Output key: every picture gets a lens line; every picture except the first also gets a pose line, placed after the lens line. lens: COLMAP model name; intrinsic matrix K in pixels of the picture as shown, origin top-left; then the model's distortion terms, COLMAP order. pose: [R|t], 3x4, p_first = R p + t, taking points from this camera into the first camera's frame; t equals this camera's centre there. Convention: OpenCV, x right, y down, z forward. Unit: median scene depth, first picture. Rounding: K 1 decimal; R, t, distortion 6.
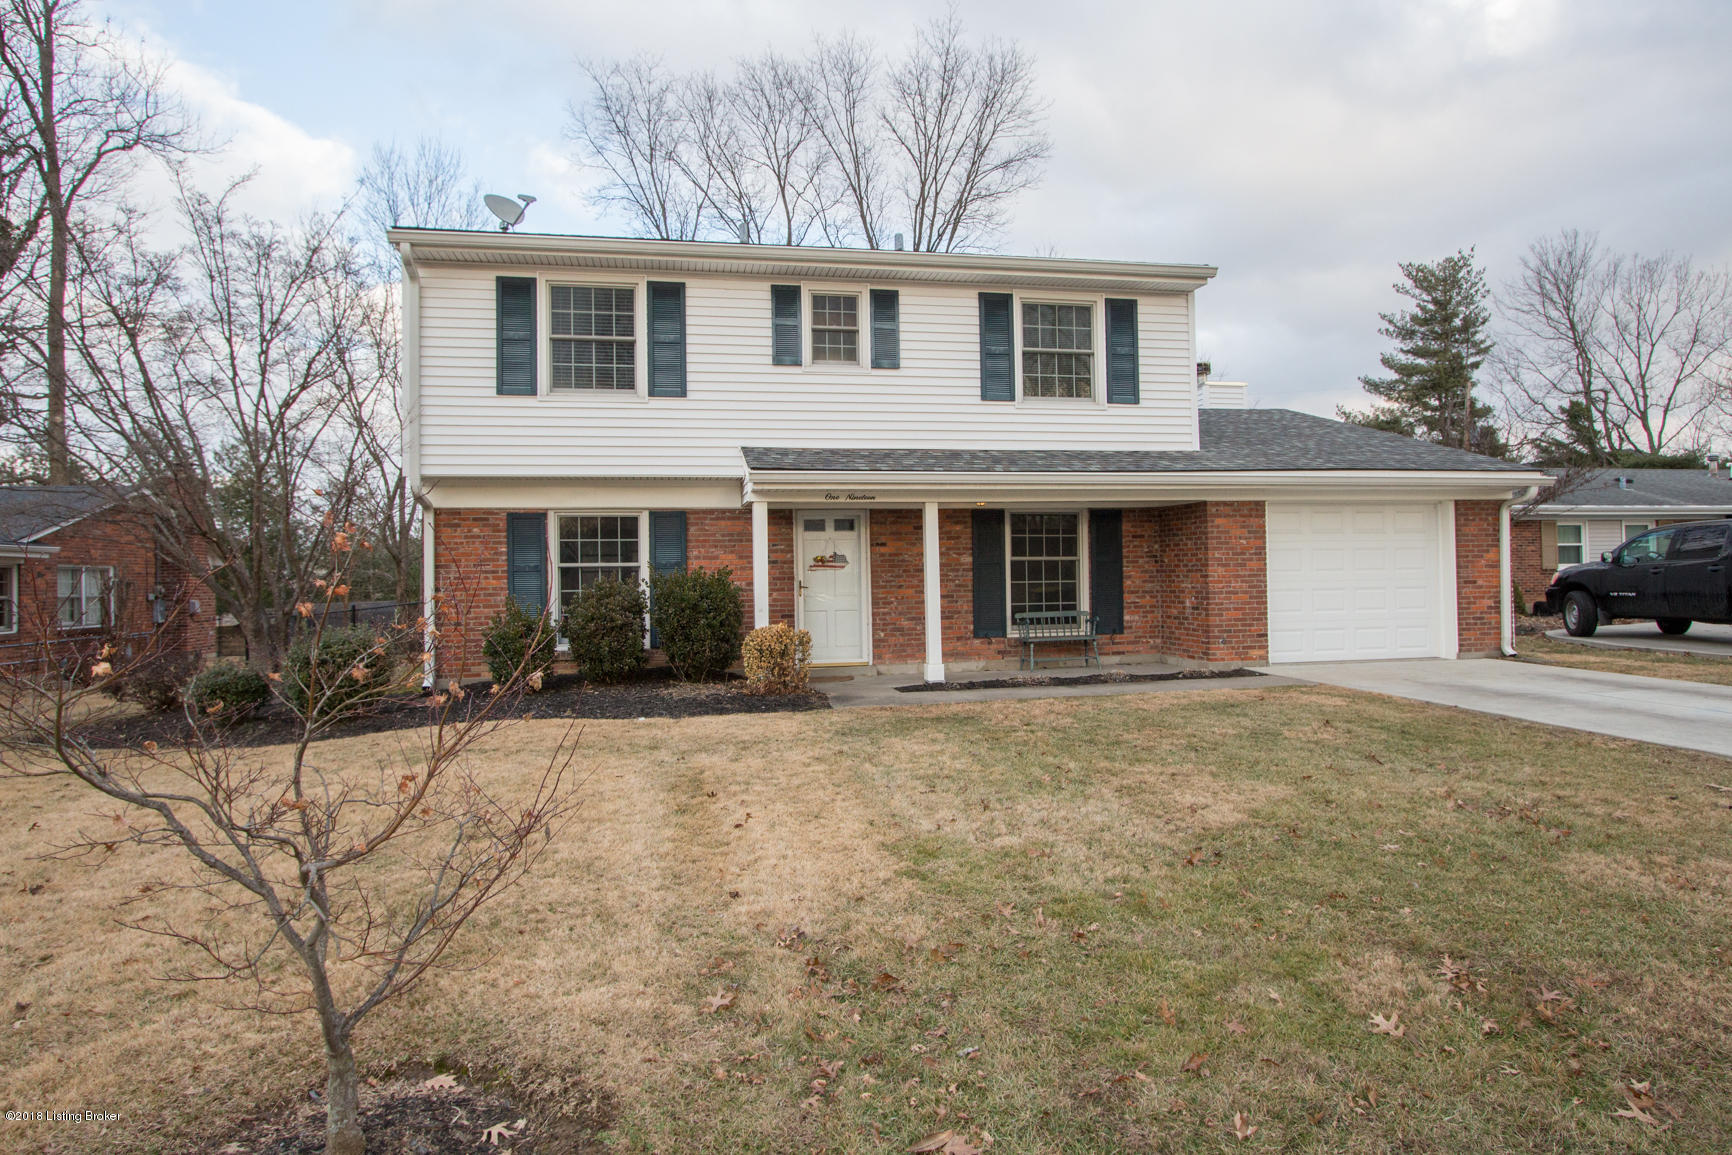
lens RADIAL K [[955.8, 0, 862.8], [0, 955.8, 566.1], [0, 0, 1]] dist [-0.013887, 0.002139]
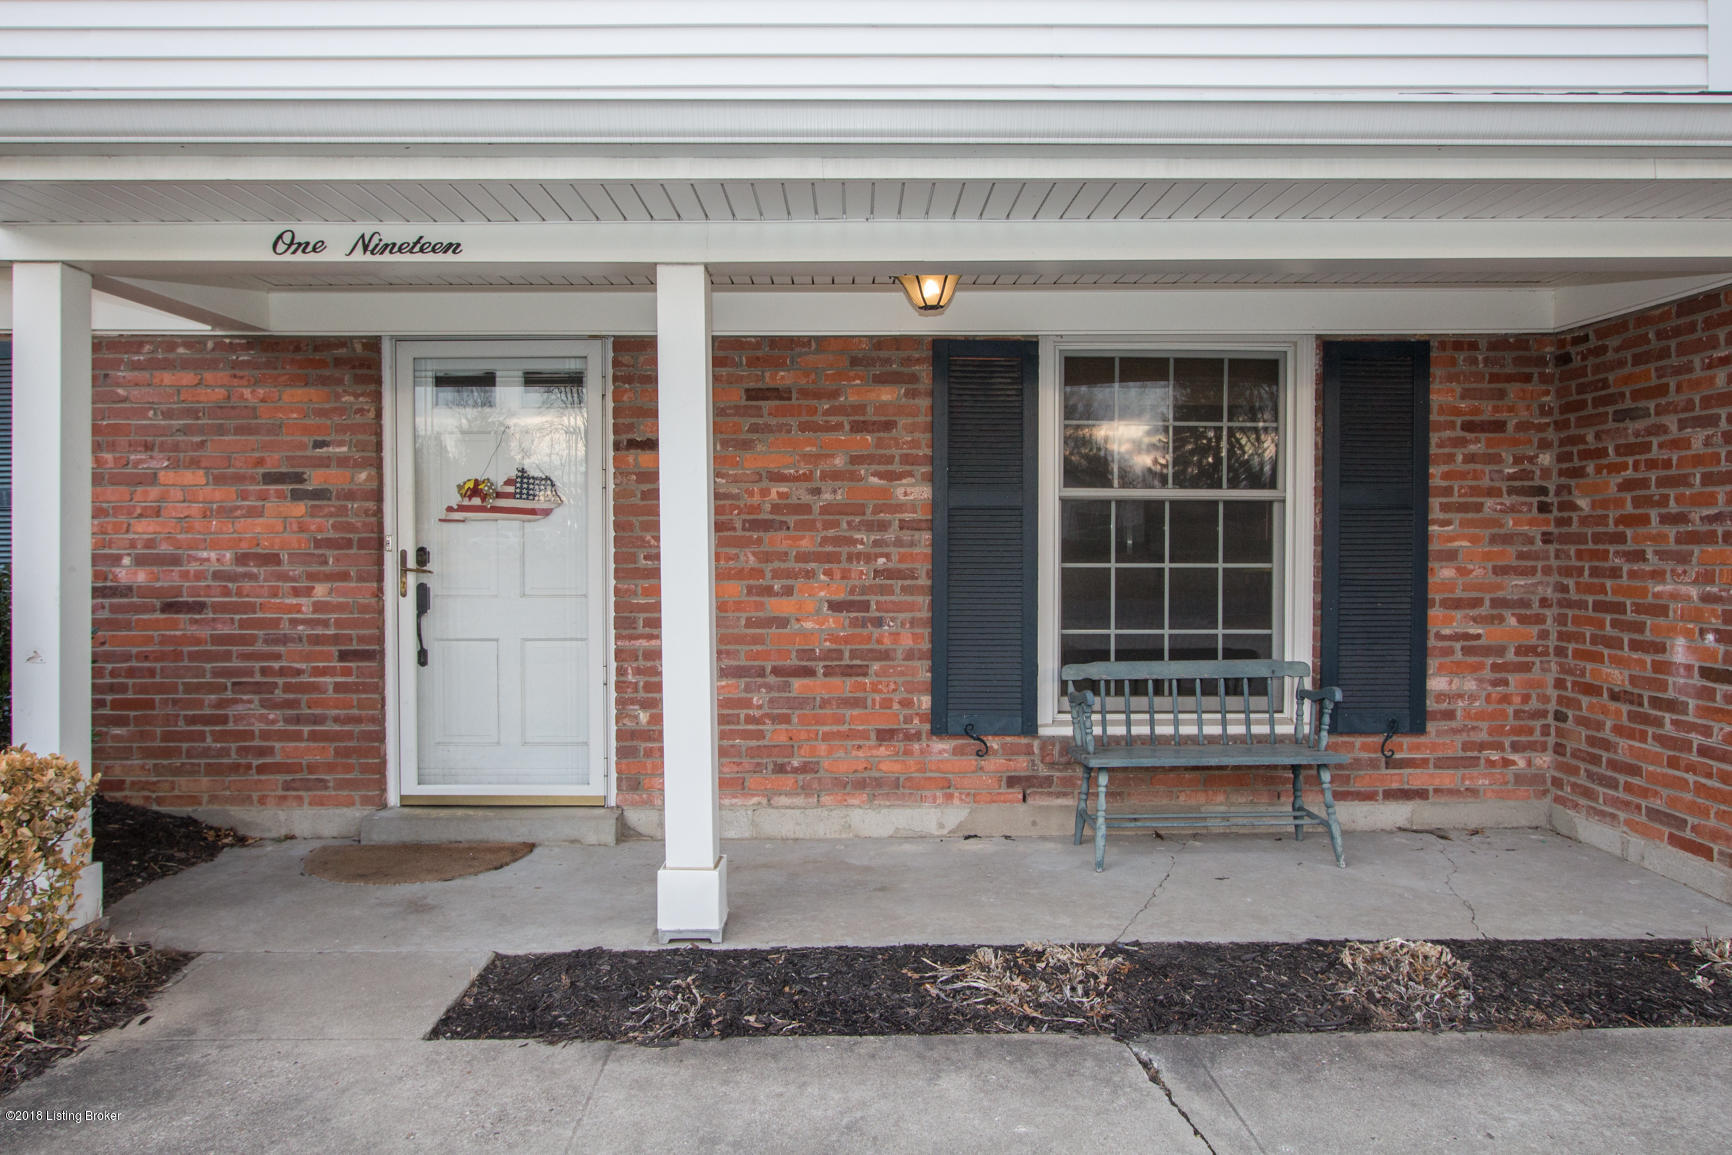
lens RADIAL K [[1077.8, 0, 857.9], [0, 1077.8, 565.3], [0, 0, 1]] dist [-0.009033, 0.001506]
pose [[0.982666, 0.018239, -0.184487, 0.162042], [-0.012487, 0.999400, 0.032293, 0.006005], [0.184966, -0.029429, 0.982304, 0.653058]]
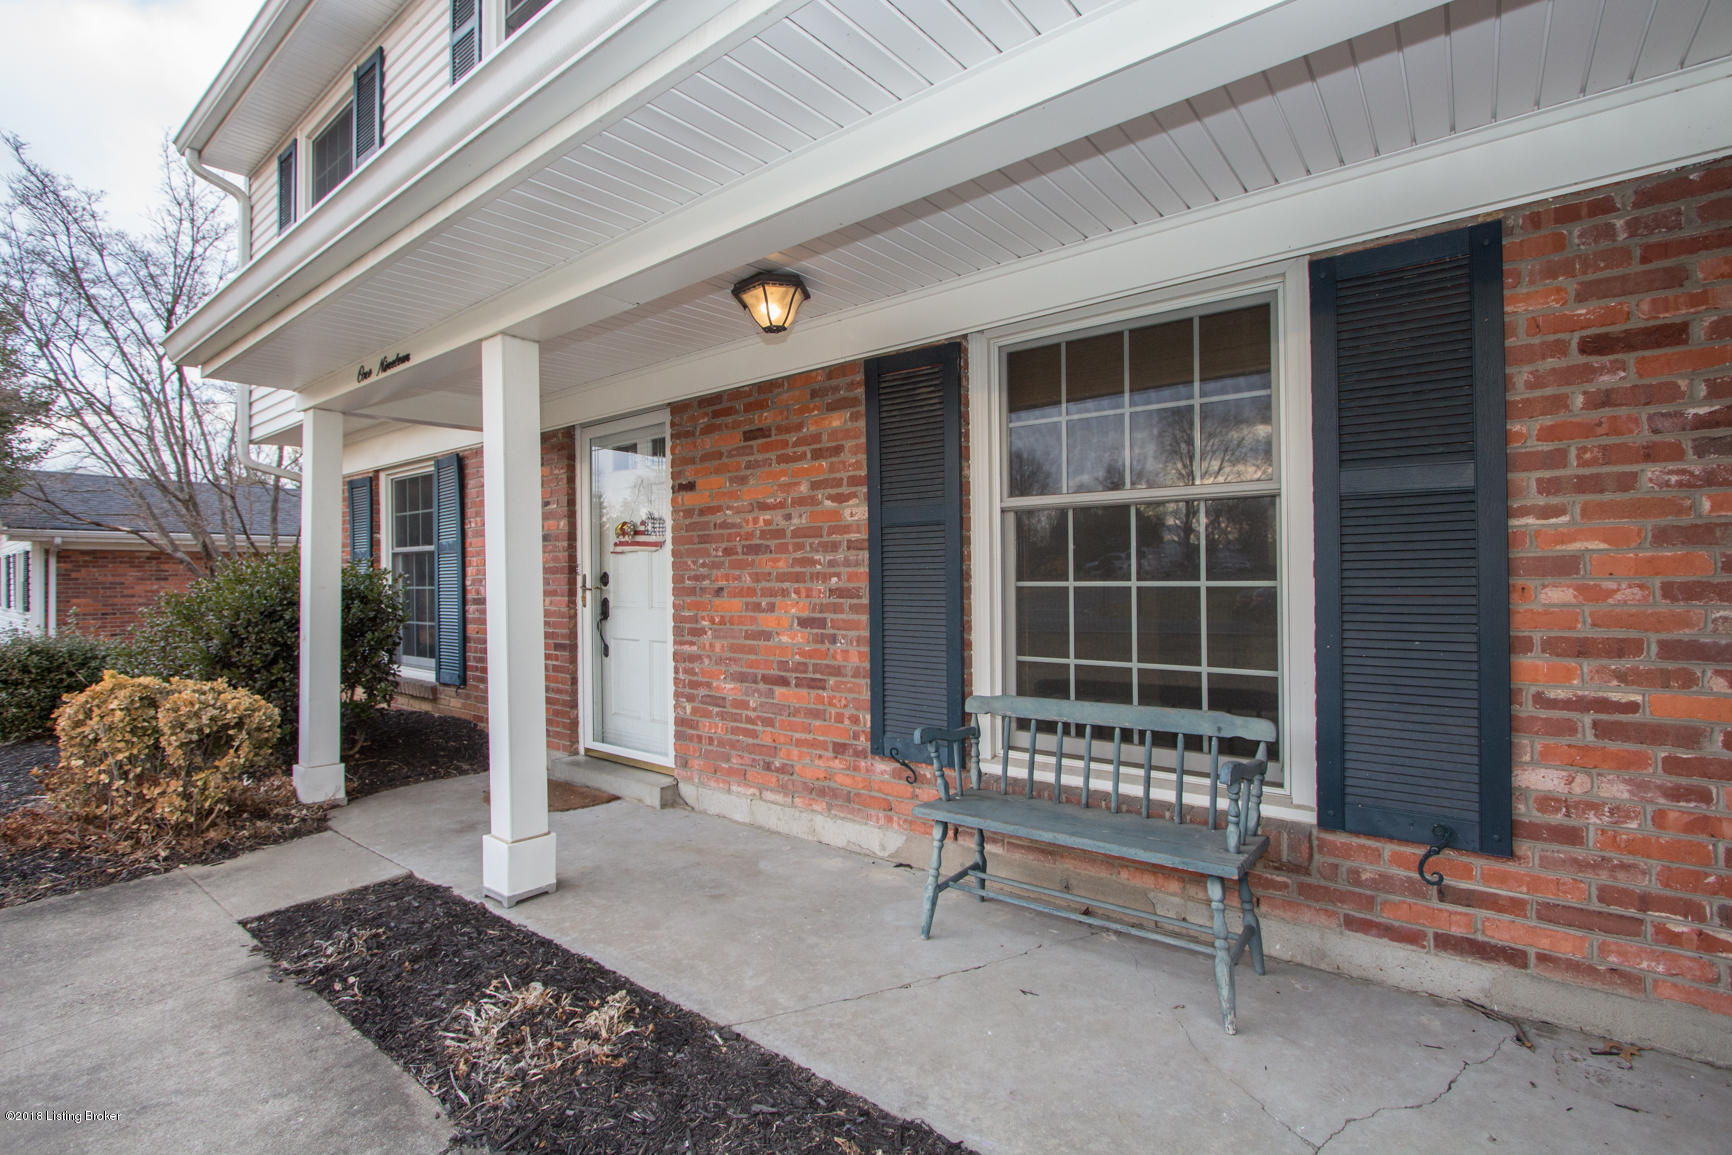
lens RADIAL K [[793.2, 0, 859.3], [0, 793.2, 569.3], [0, 0, 1]] dist [-0.012997, -0.000112]
pose [[0.647671, 0.001973, -0.761918, 0.325731], [0.011504, 0.999857, 0.012368, 0.009064], [0.761834, -0.016776, 0.647555, 0.843445]]
